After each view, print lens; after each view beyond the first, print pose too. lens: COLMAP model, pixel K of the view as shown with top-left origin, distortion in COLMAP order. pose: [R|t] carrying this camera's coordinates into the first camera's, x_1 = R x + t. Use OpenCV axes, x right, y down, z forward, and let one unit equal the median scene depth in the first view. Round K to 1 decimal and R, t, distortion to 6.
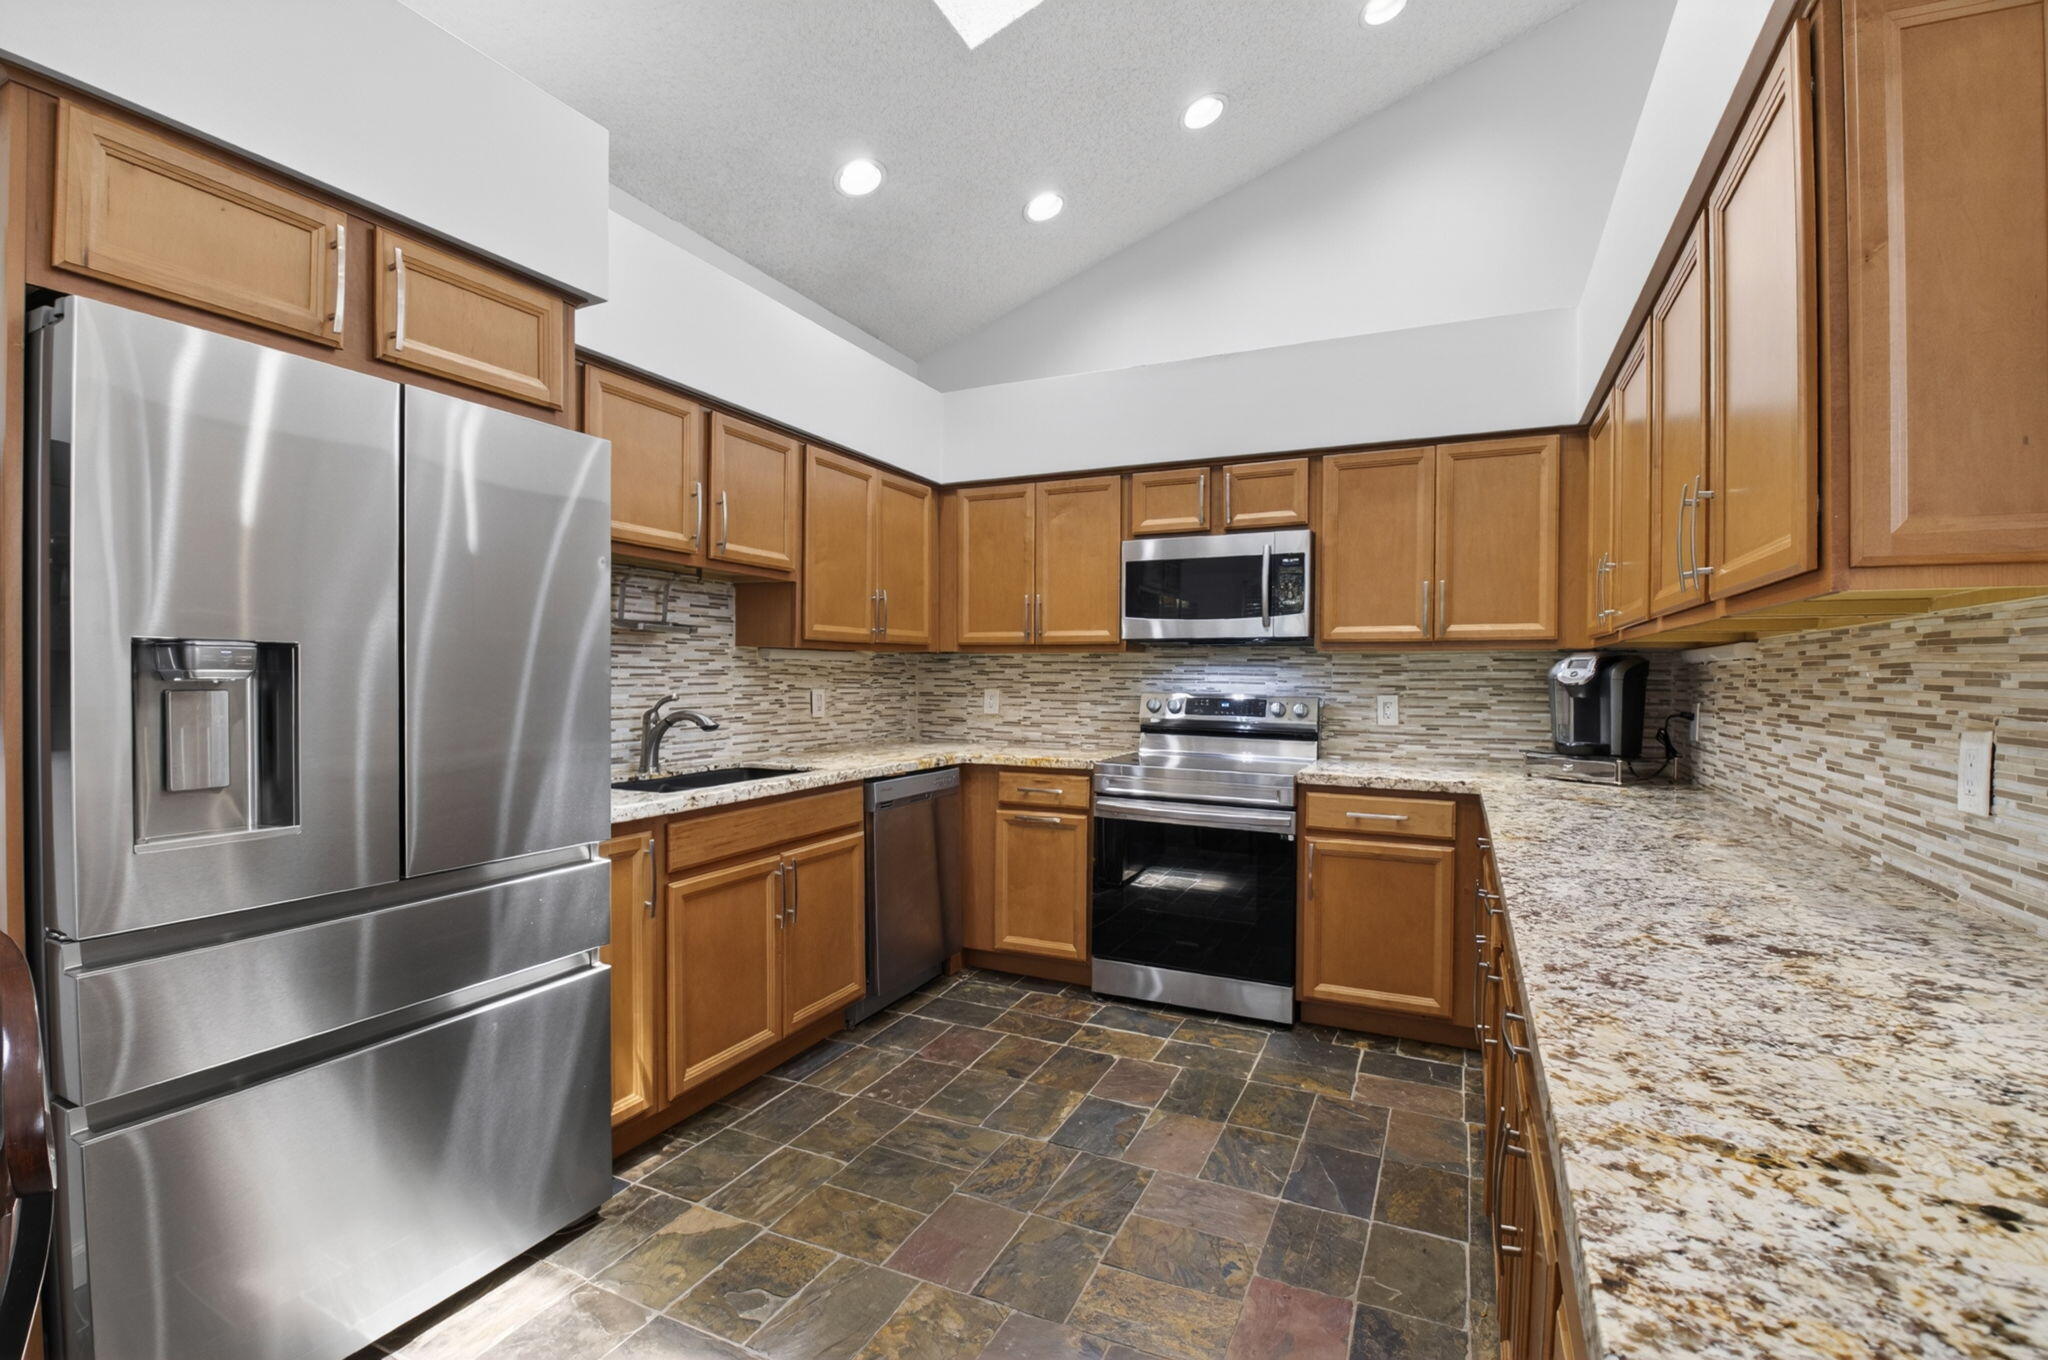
lens RADIAL K [[898.1, 0, 1036.9], [0, 898.1, 689.7], [0, 0, 1]] dist [0.041908, -0.024323]
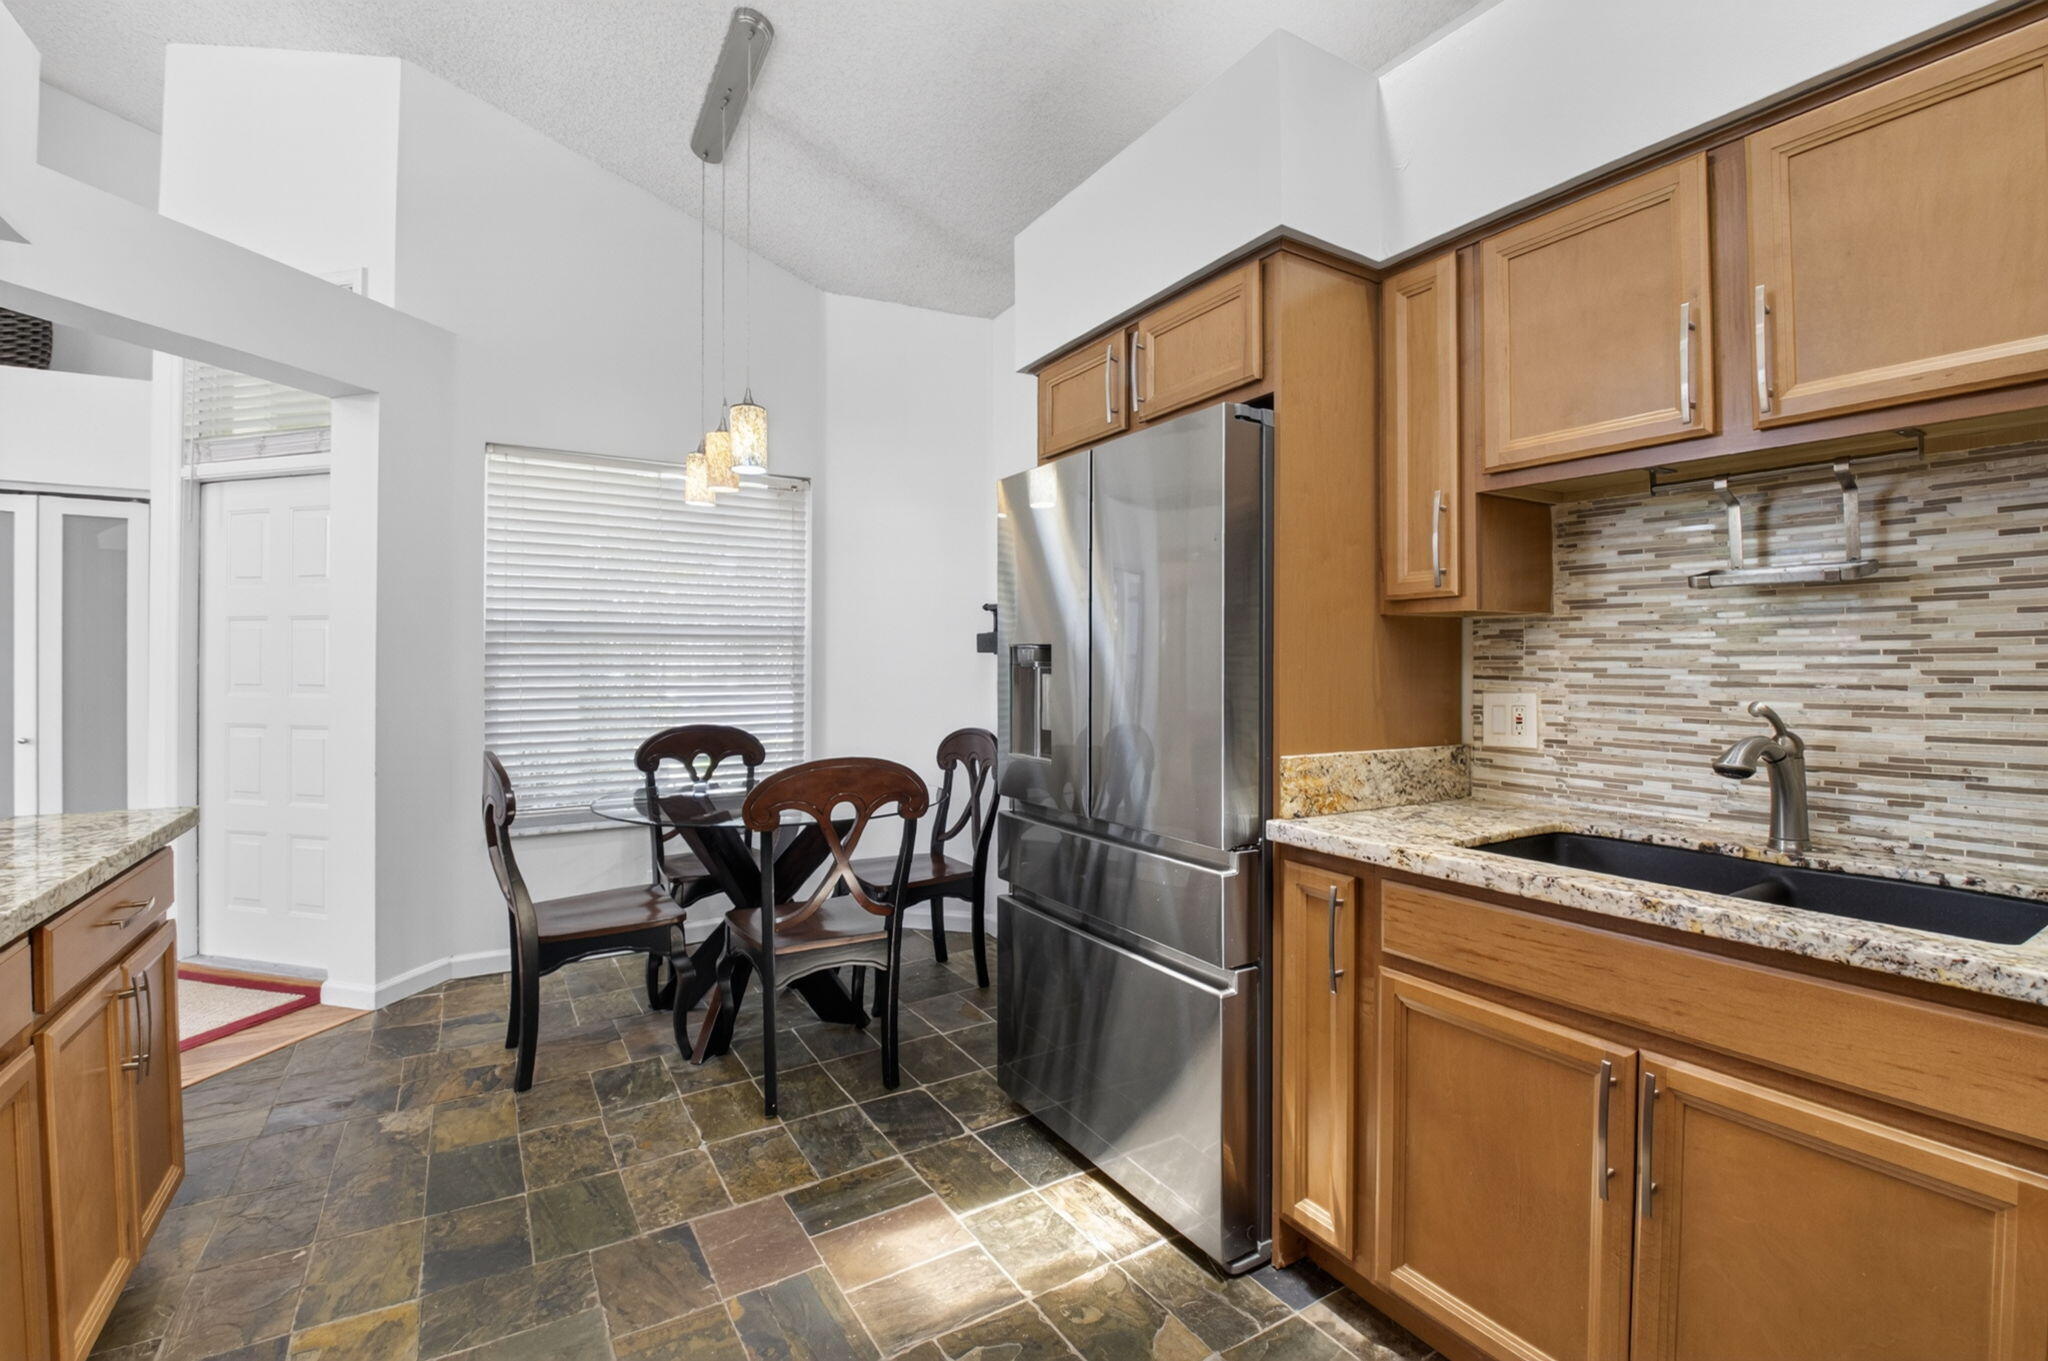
lens RADIAL K [[910.2, 0, 1028.3], [0, 910.2, 661.5], [0, 0, 1]] dist [0.020436, -0.025912]
pose [[-0.548953, -0.006063, -0.835831, 0.231487], [-0.015837, 0.999870, 0.003149, -0.012272], [0.835703, 0.014966, -0.548978, 0.805442]]
